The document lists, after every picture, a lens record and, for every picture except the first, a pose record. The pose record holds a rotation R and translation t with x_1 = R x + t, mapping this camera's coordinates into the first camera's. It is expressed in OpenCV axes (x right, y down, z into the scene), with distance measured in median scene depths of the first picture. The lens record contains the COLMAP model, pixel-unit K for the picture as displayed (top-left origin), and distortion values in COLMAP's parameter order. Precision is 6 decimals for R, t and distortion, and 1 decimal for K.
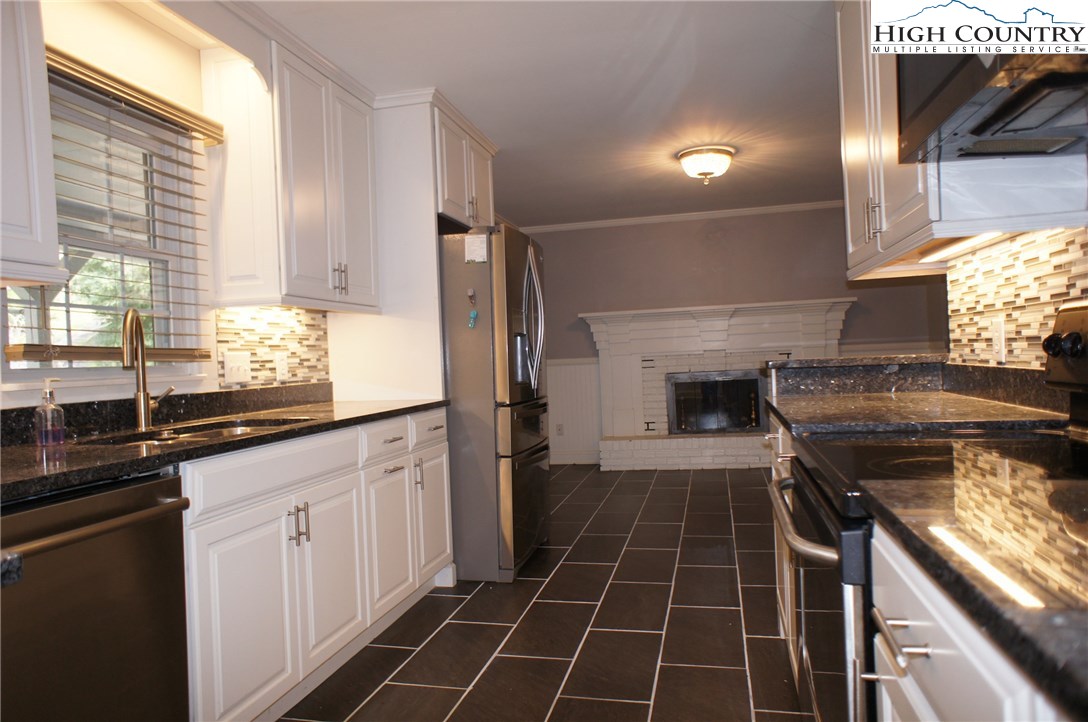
lens RADIAL K [[738.1, 0, 540.5], [0, 738.1, 366.6], [0, 0, 1]] dist [-0.071434, 0.097753]
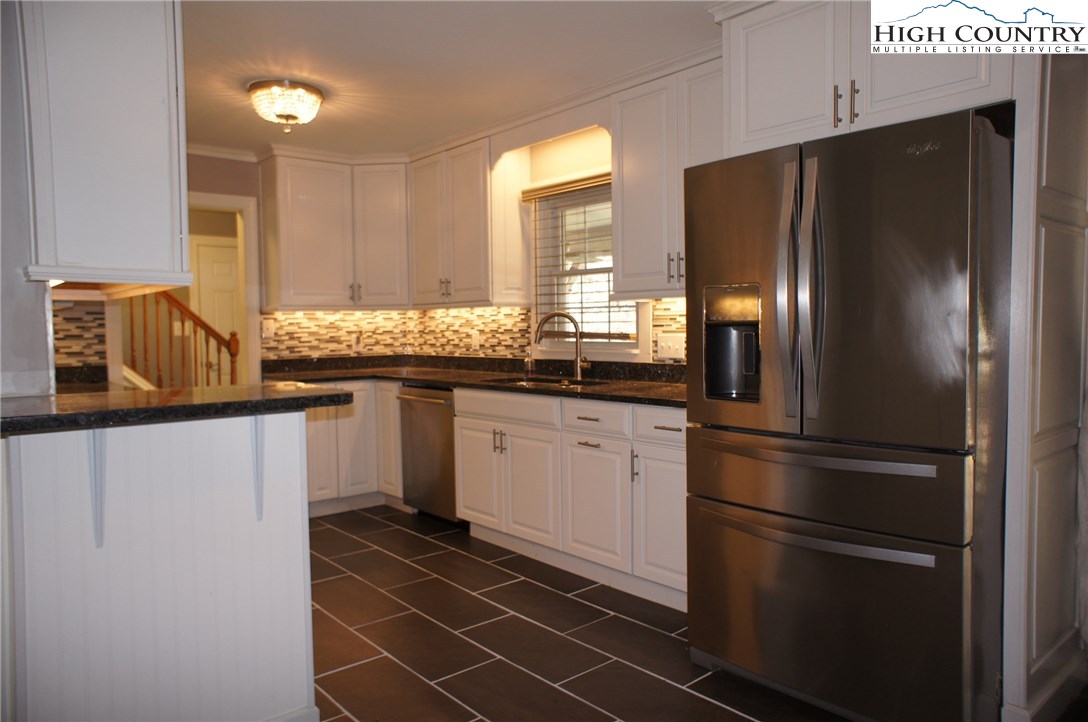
lens RADIAL K [[738.1, 0, 540.5], [0, 738.1, 366.6], [0, 0, 1]] dist [-0.071434, 0.097753]
pose [[-0.586527, 0.090786, -0.804825, 0.763643], [0.025847, 0.995290, 0.093434, -0.090807], [0.809517, 0.033999, -0.586111, 1.619483]]
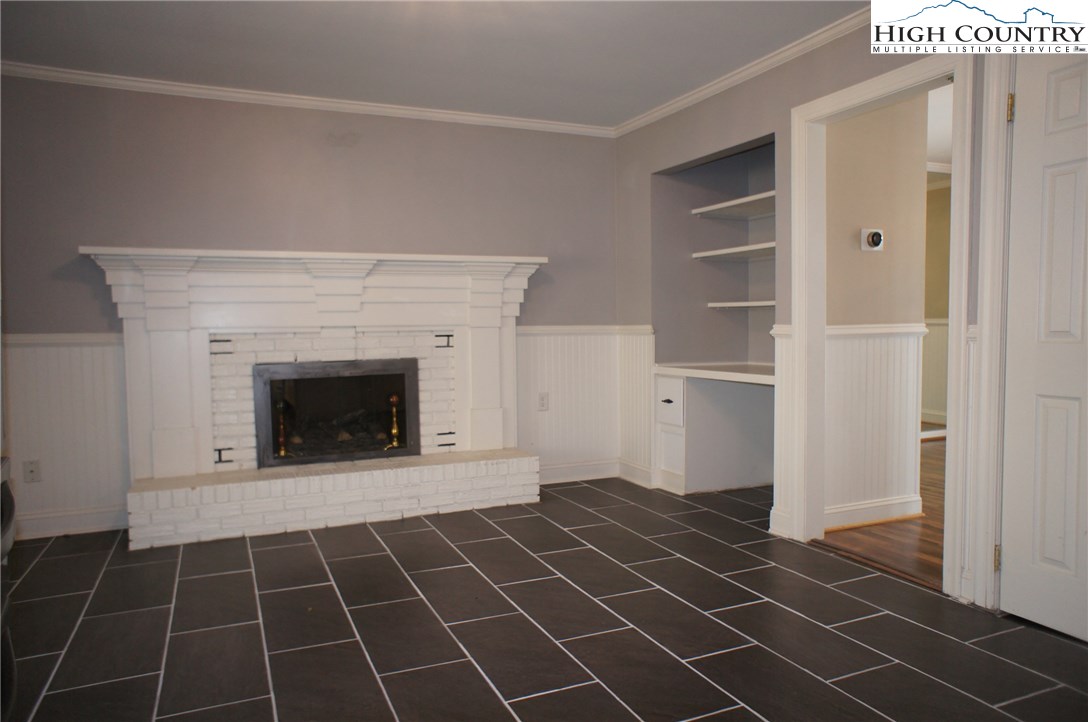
lens RADIAL K [[738.1, 0, 540.5], [0, 738.1, 366.6], [0, 0, 1]] dist [-0.071434, 0.097753]
pose [[0.798462, 0.003597, 0.602034, 0.007218], [-0.017544, 0.999696, 0.017296, -0.006349], [-0.601789, -0.024372, 0.798283, 1.010693]]
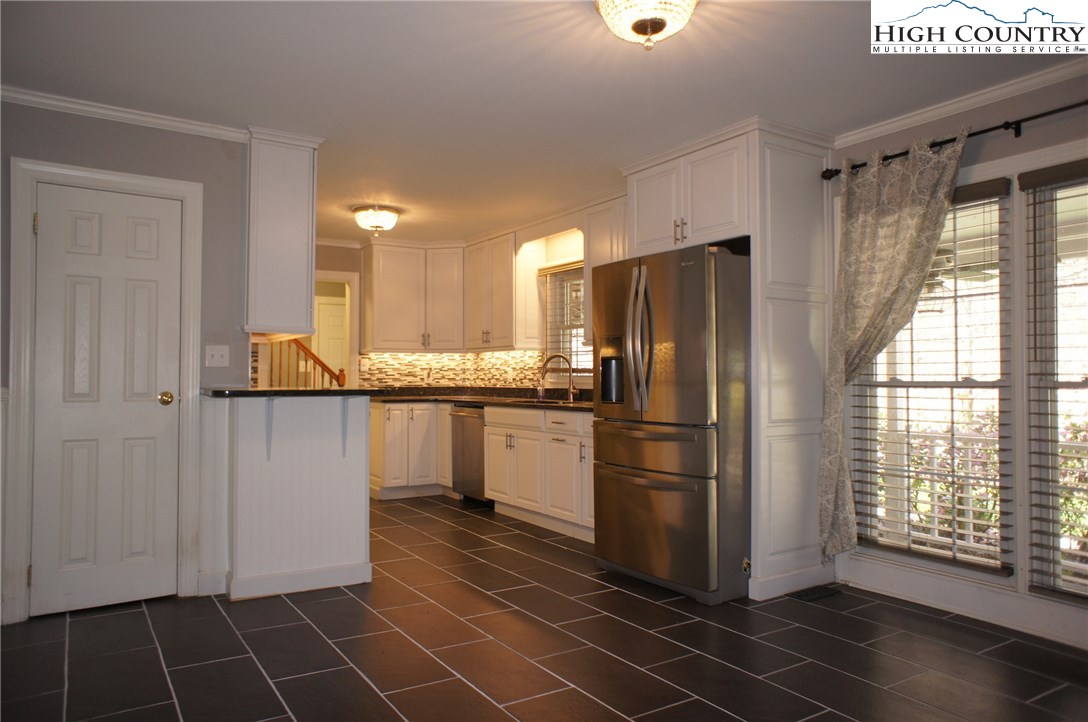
lens RADIAL K [[738.1, 0, 540.5], [0, 738.1, 366.6], [0, 0, 1]] dist [-0.071434, 0.097753]
pose [[-0.695167, 0.030226, -0.718213, 1.088918], [0.019287, 0.999540, 0.023398, -0.075656], [0.718590, 0.002414, -0.695430, 2.201766]]
